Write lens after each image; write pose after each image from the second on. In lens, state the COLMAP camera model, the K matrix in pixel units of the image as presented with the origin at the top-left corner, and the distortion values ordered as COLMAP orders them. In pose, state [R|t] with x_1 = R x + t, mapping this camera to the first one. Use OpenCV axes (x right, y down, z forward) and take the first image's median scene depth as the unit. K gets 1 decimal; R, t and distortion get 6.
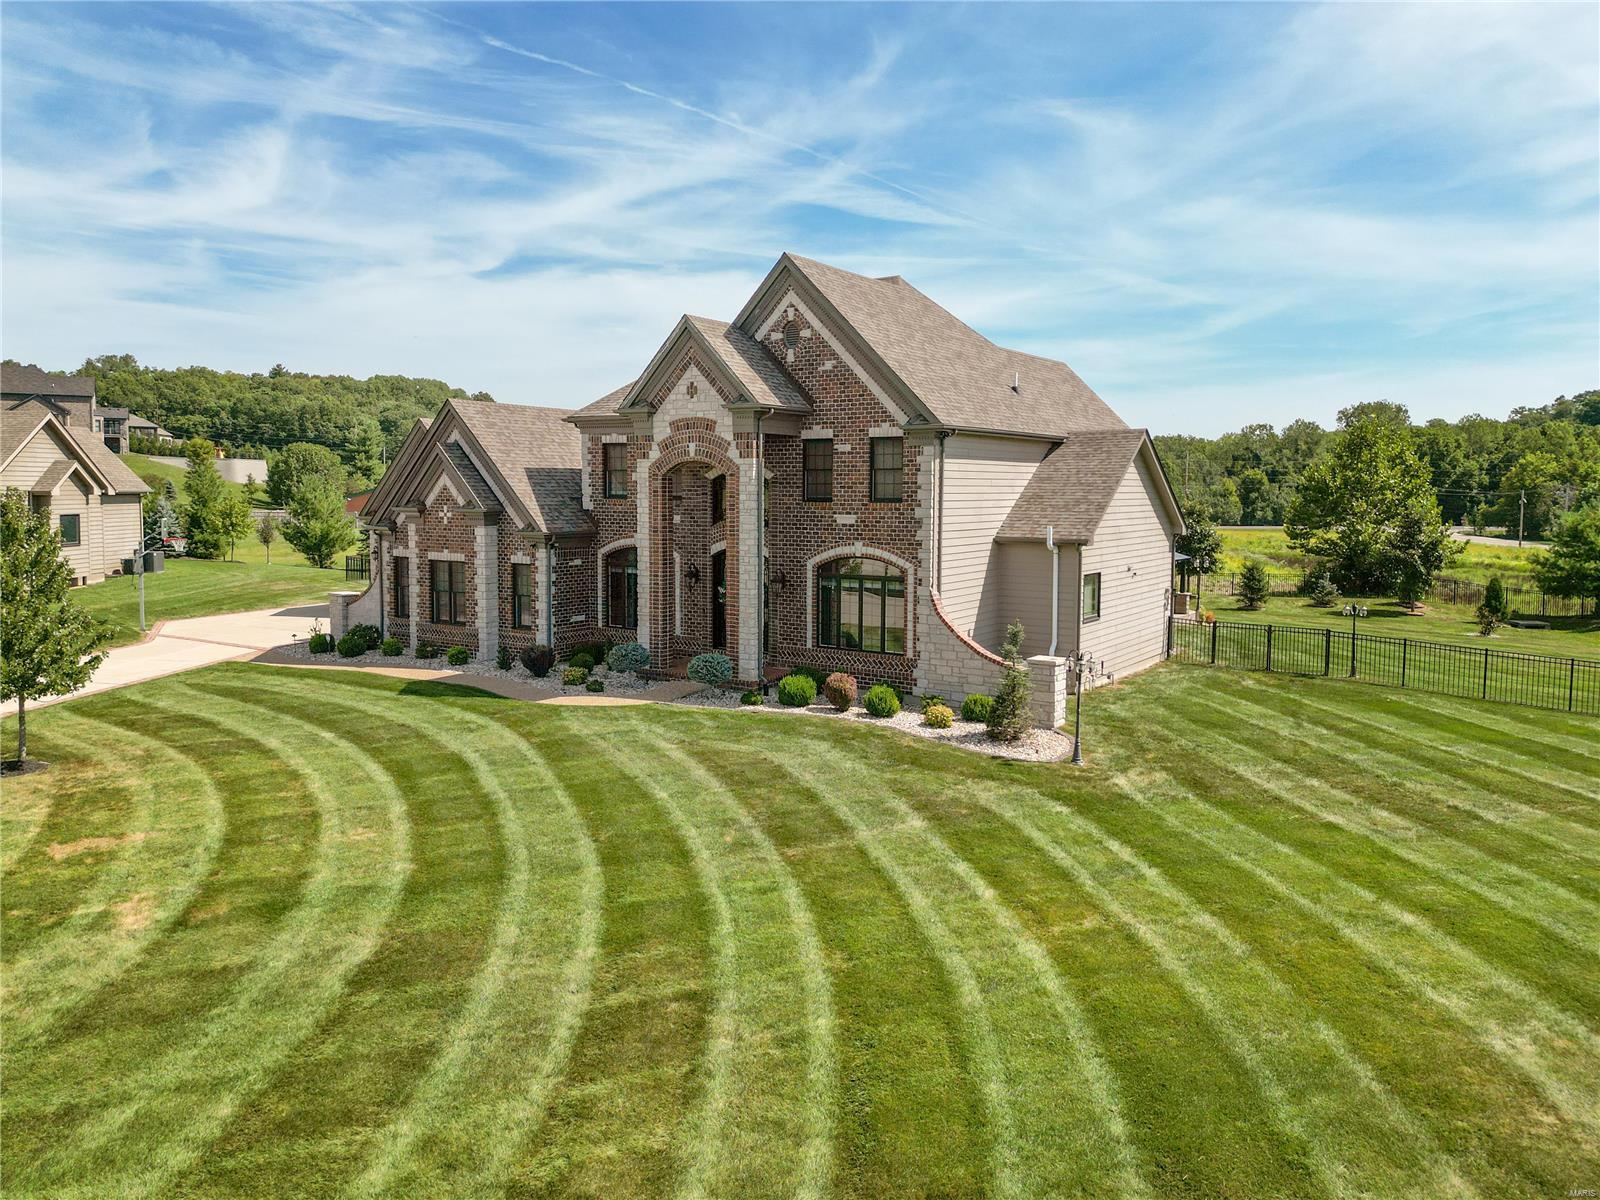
lens RADIAL K [[1068.4, 0, 800.9], [0, 1068.4, 677.8], [0, 0, 1]] dist [0.032467, 0.000012]
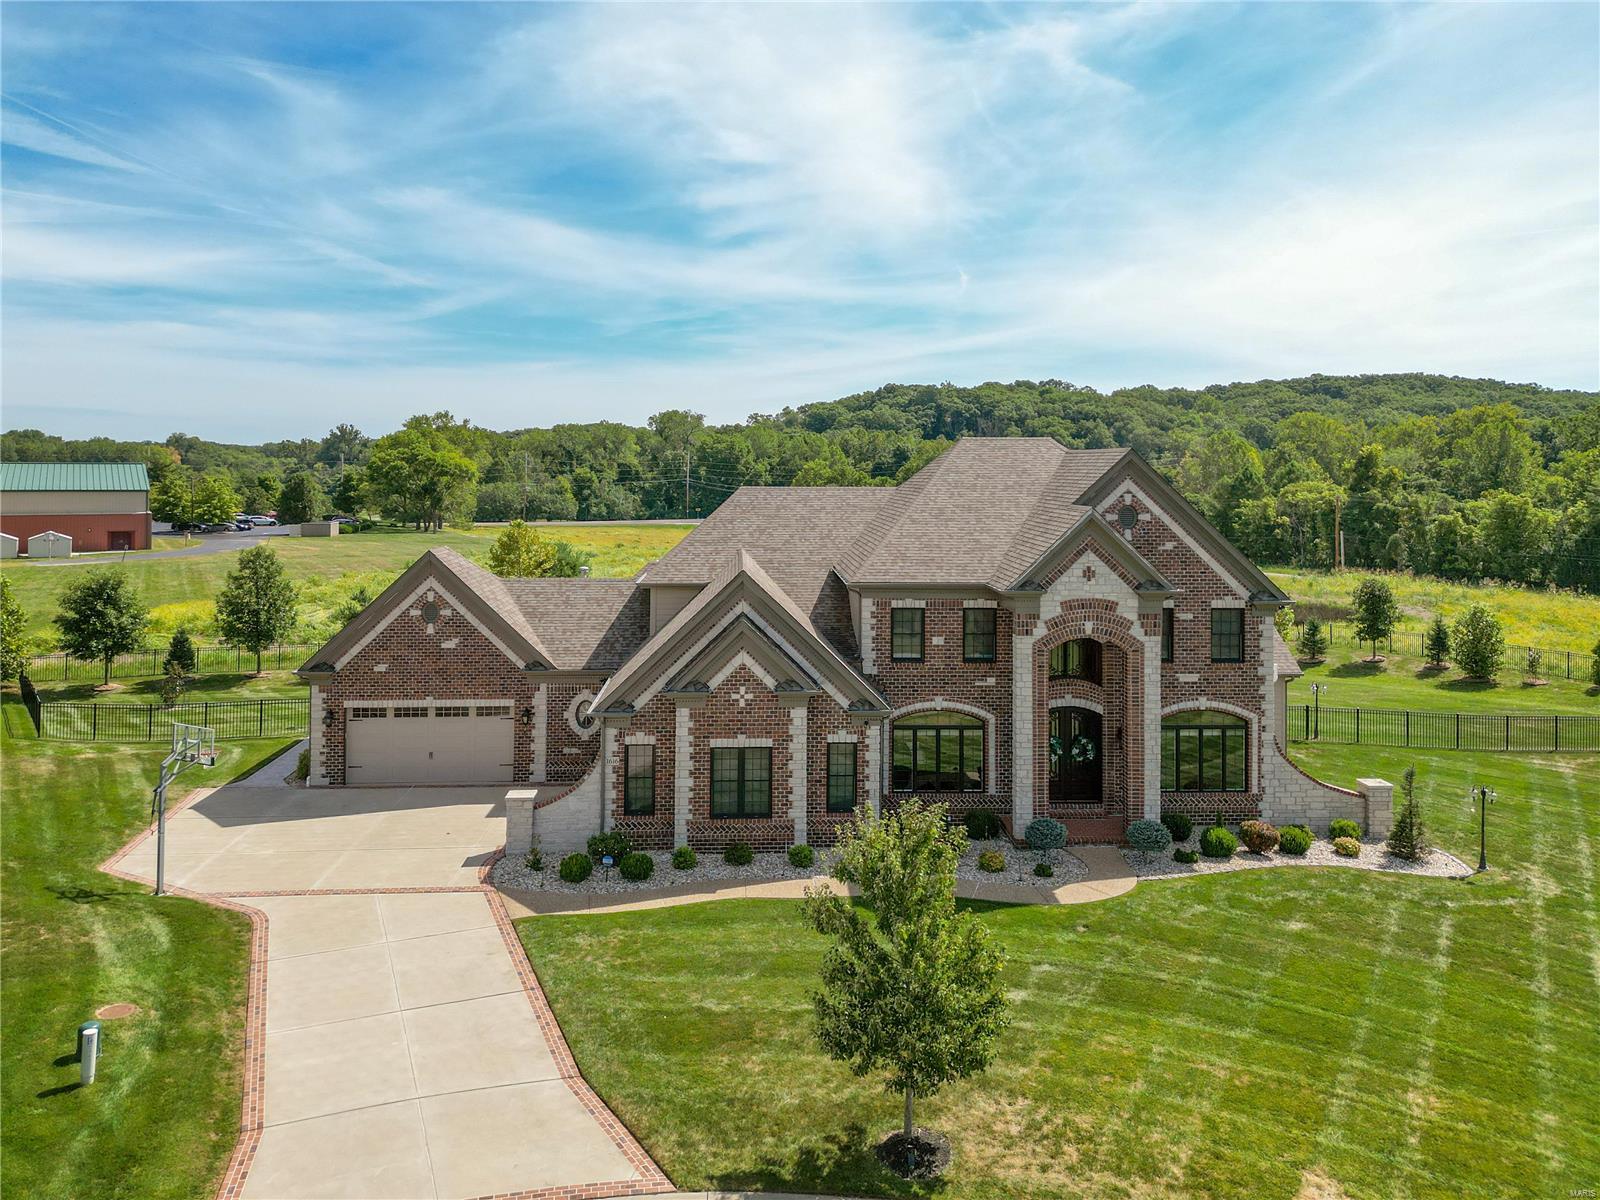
lens RADIAL K [[1080.0, 0, 800.0], [0, 1080.0, 600.0], [0, 0, 1]] dist [0.028302, -0.001805]
pose [[0.828097, -0.065201, 0.556781, -0.939119], [0.103101, 0.993985, -0.036943, -0.231505], [-0.551023, 0.087997, 0.829837, 0.265230]]
